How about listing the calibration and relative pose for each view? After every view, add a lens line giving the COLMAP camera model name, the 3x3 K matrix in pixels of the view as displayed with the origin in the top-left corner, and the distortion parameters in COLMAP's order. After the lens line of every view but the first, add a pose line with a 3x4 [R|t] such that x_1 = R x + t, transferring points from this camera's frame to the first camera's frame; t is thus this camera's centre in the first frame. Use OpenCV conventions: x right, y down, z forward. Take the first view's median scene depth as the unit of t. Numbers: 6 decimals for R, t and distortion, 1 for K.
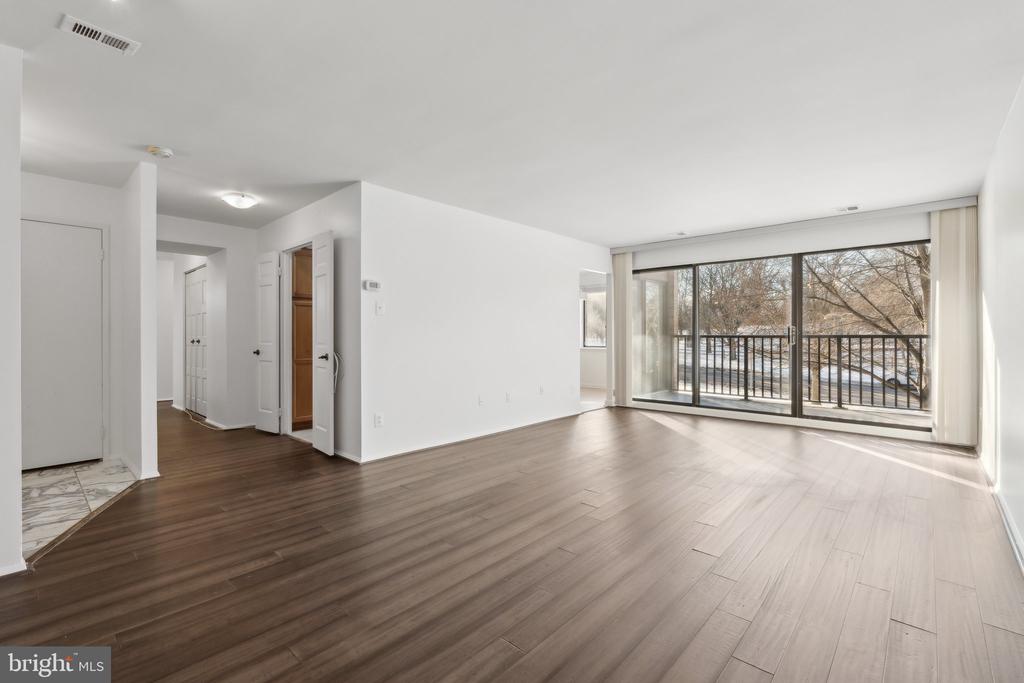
lens RADIAL K [[455.4, 0, 515.4], [0, 455.4, 337.3], [0, 0, 1]] dist [-0.001690, 0.000953]
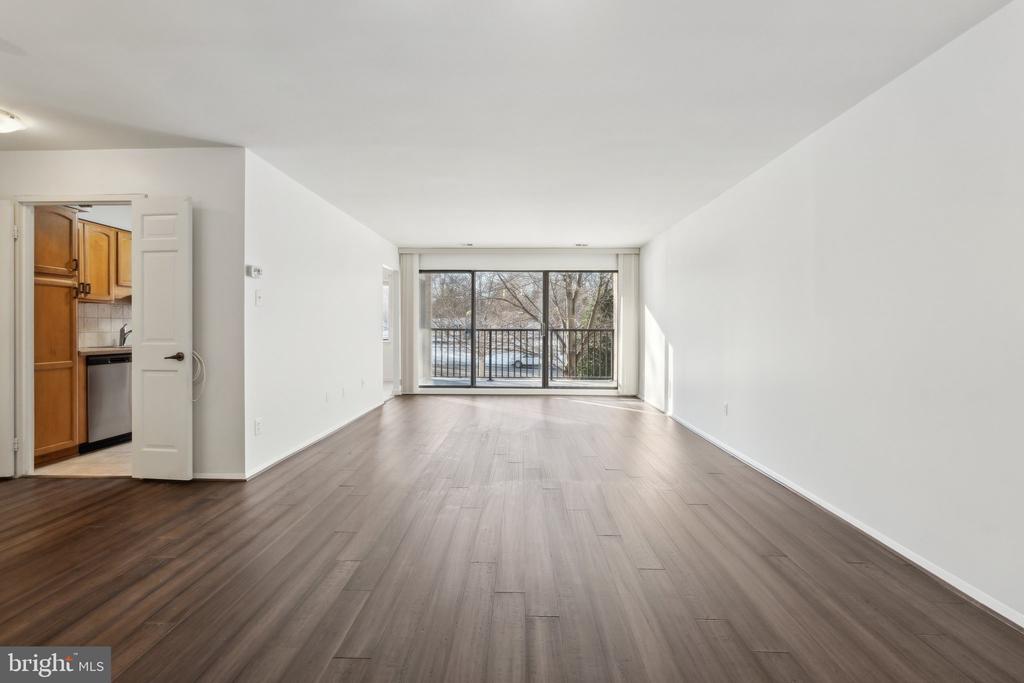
lens RADIAL K [[455.4, 0, 511.7], [0, 455.4, 335.0], [0, 0, 1]] dist [-0.001690, 0.000953]
pose [[0.751203, -0.005323, 0.660050, -0.405180], [-0.003091, 0.999928, 0.011582, -0.004110], [-0.660065, -0.010741, 0.751132, 0.025190]]
